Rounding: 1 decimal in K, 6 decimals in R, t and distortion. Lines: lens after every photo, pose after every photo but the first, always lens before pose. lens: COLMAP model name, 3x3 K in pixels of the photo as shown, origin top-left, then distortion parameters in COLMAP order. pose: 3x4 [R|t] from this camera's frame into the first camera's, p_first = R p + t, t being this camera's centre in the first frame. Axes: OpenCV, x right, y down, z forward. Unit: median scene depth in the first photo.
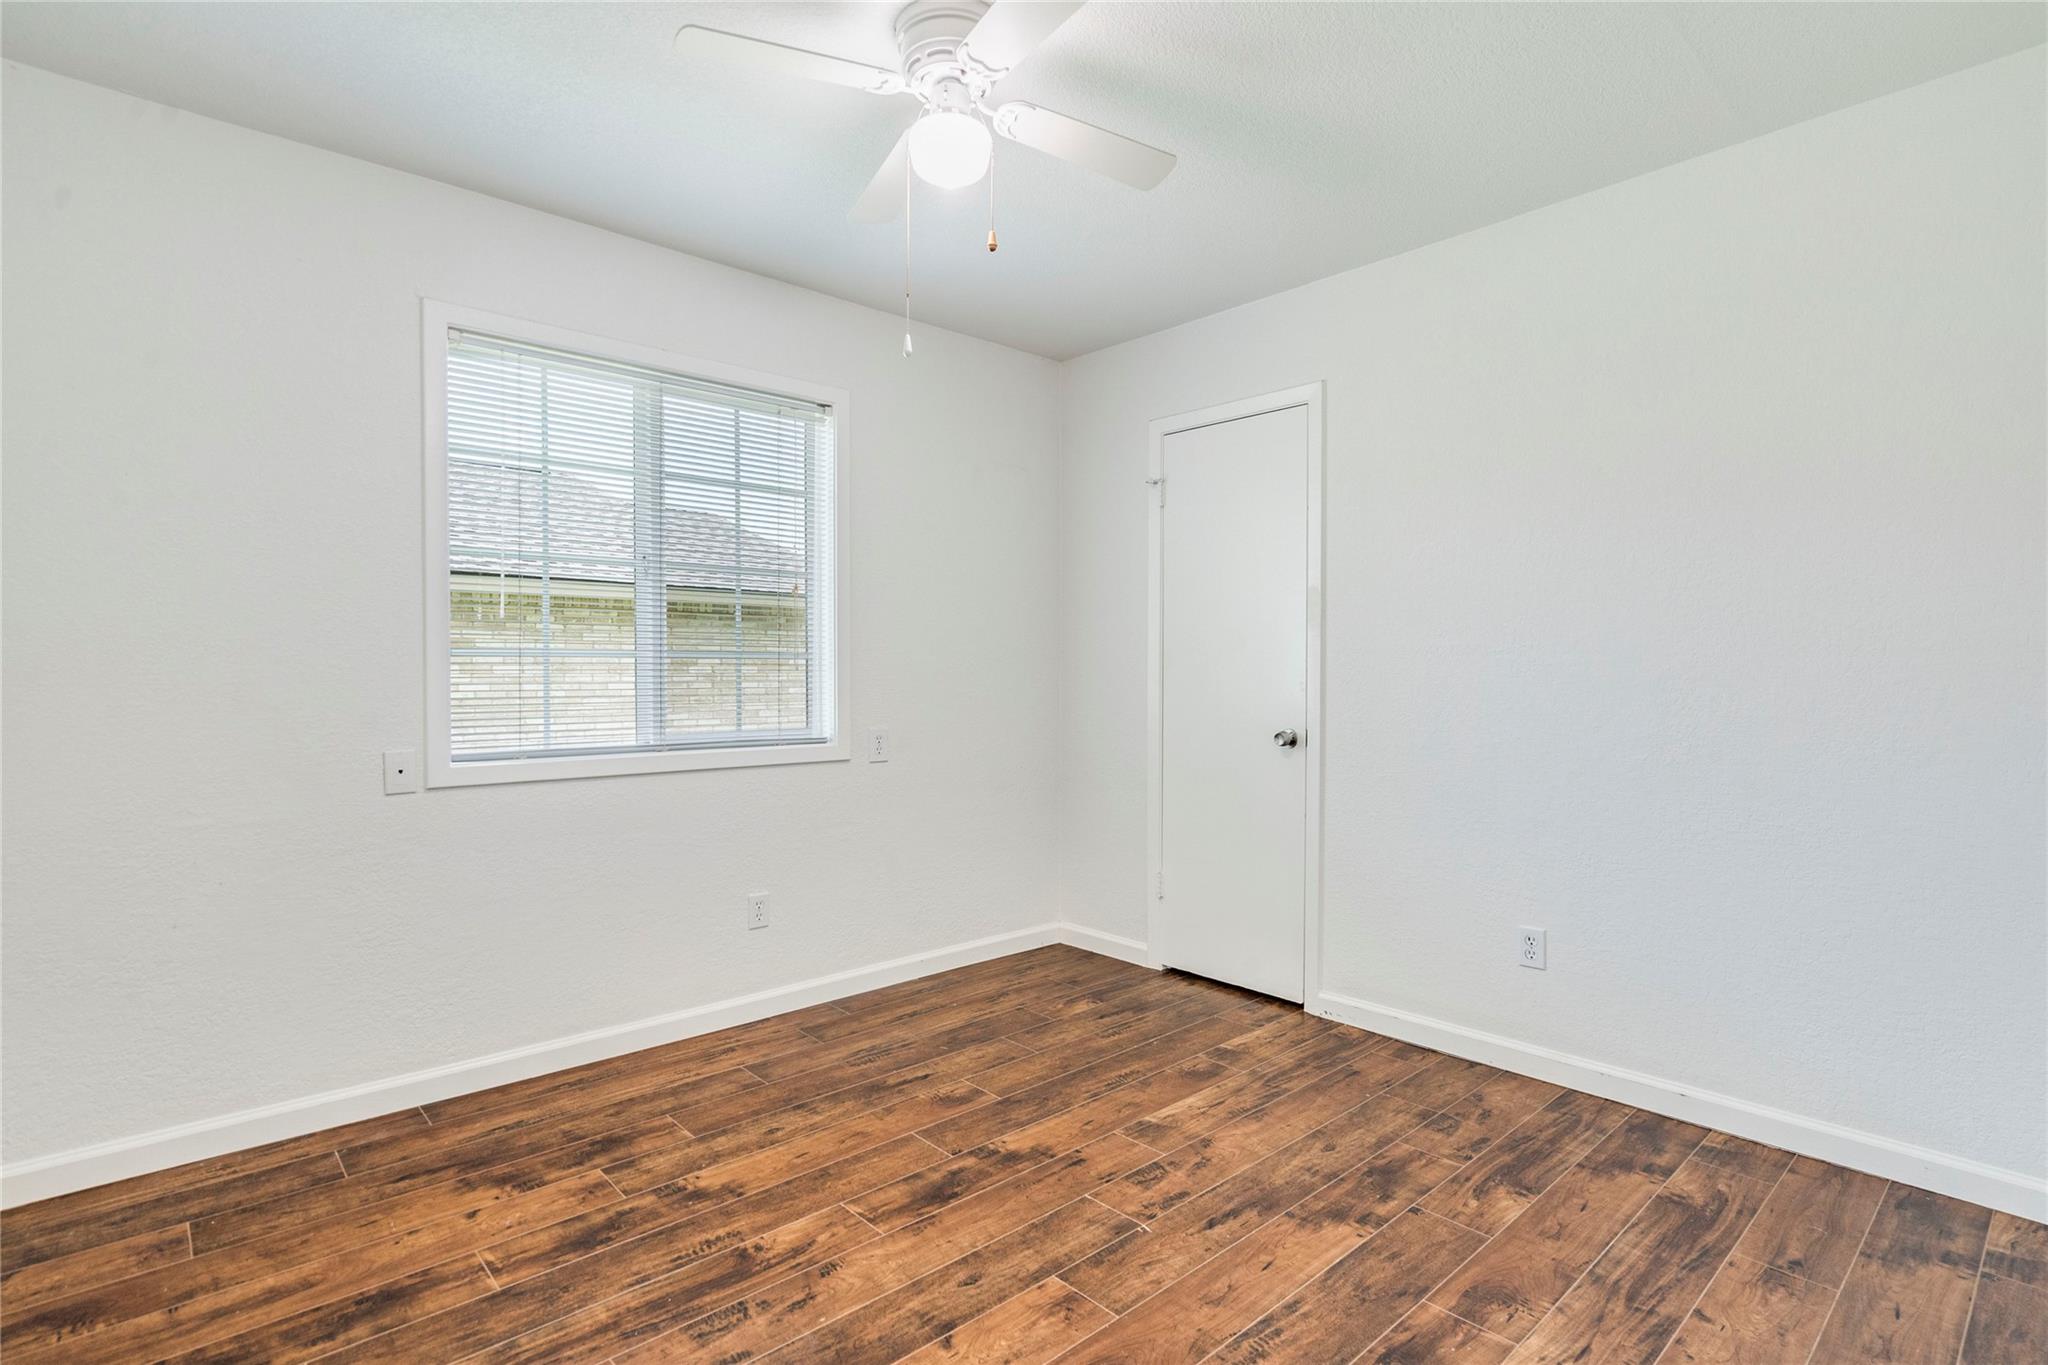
lens RADIAL K [[953.0, 0, 1030.9], [0, 953.0, 680.3], [0, 0, 1]] dist [-0.002491, 0.000059]
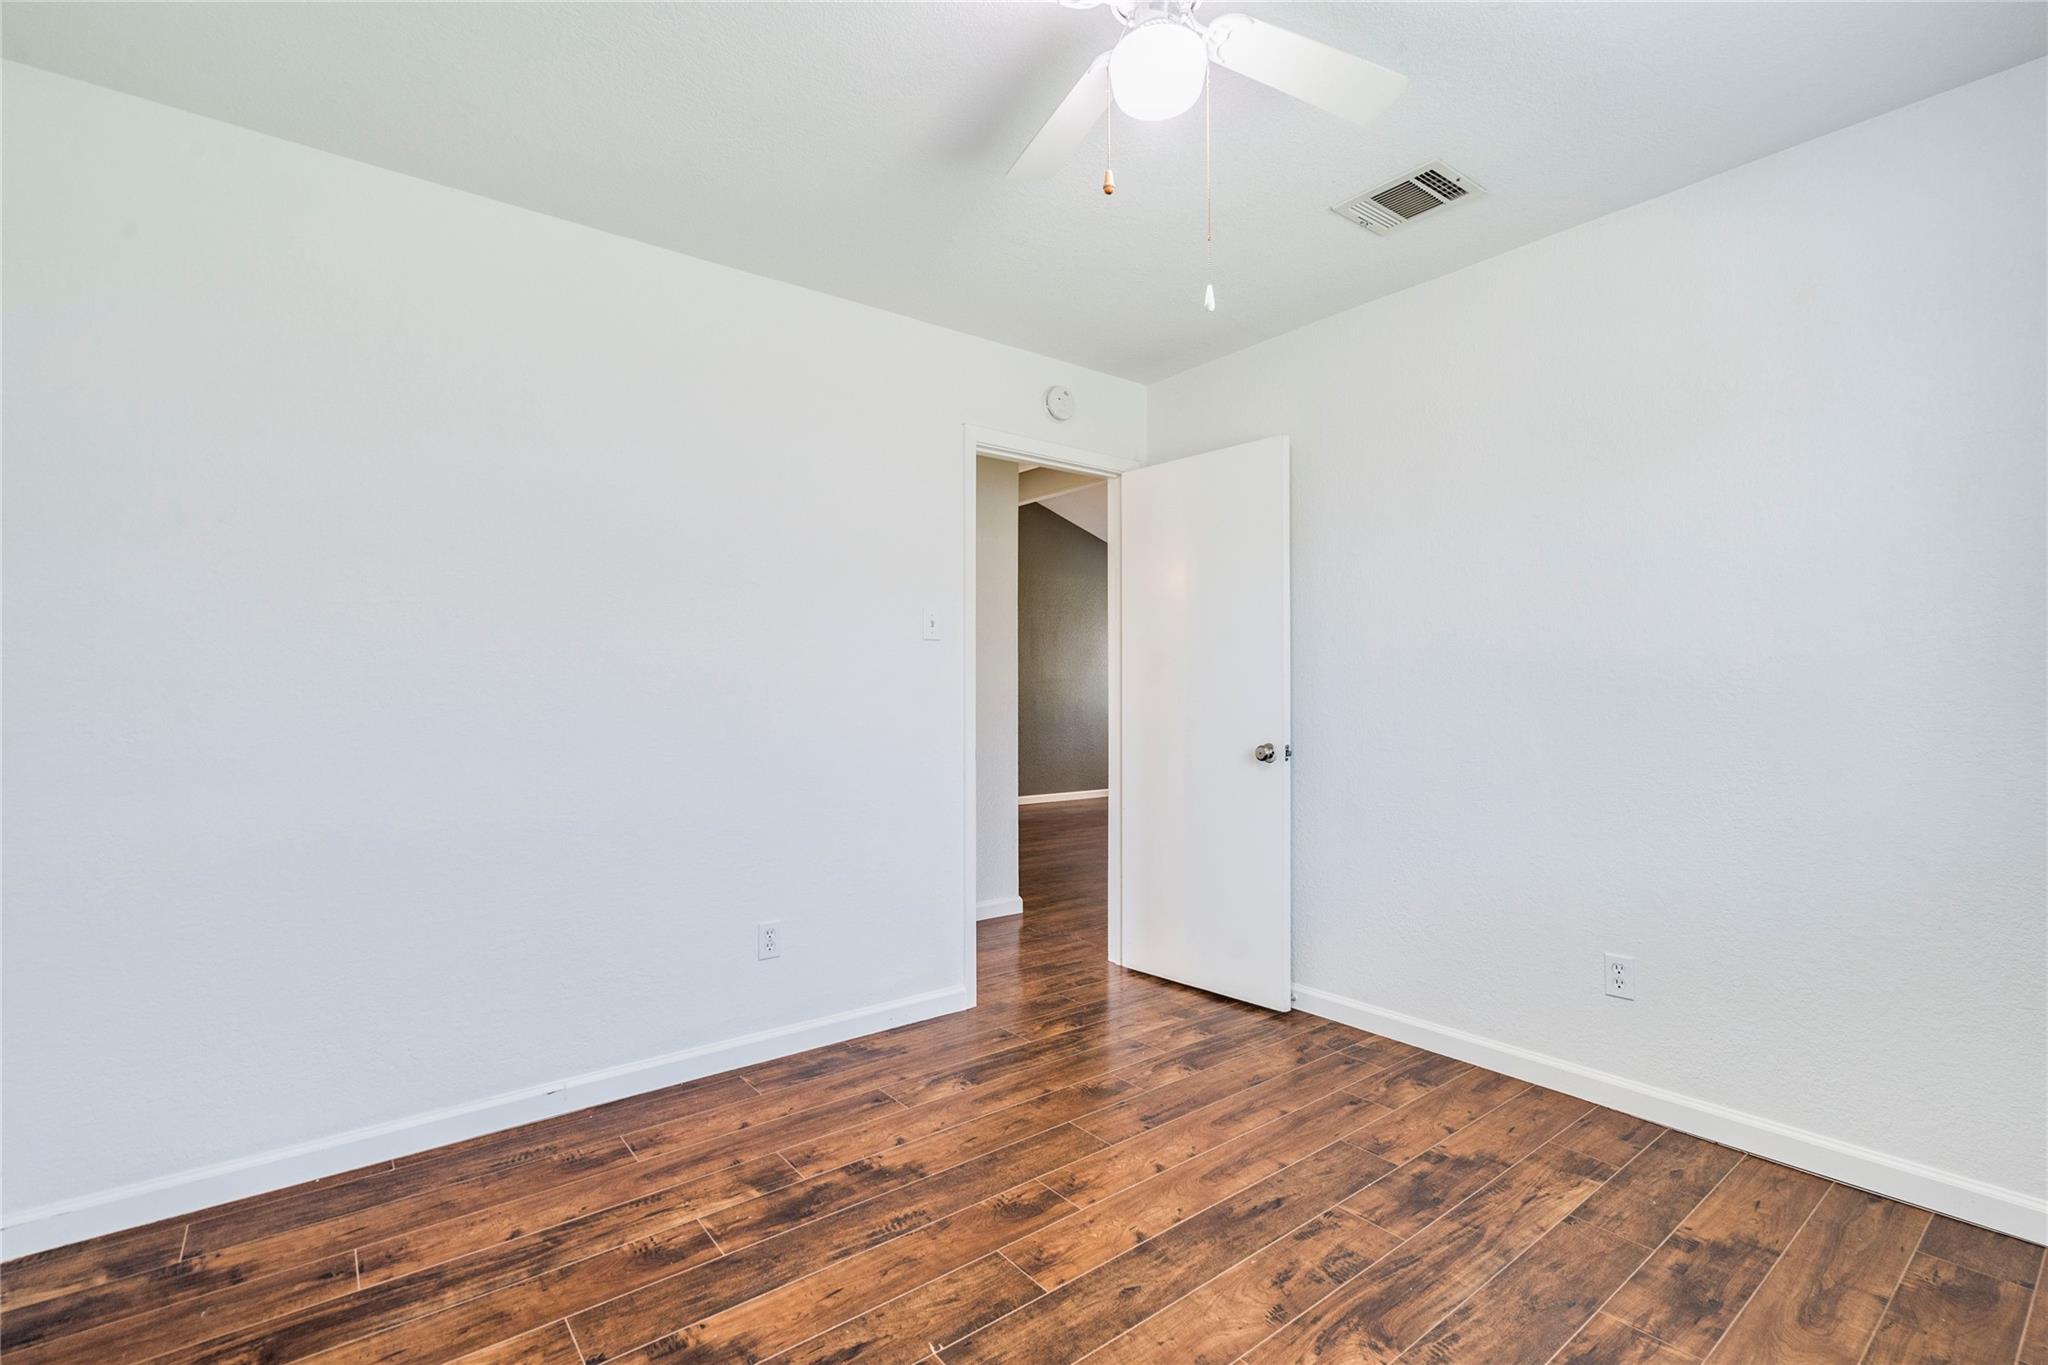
lens RADIAL K [[953.0, 0, 1030.9], [0, 953.0, 680.3], [0, 0, 1]] dist [-0.002491, 0.000059]
pose [[-0.997536, 0.003325, 0.070073, -0.031952], [0.003176, 0.999992, -0.002240, -0.027823], [-0.070080, -0.002012, -0.997539, 2.036928]]
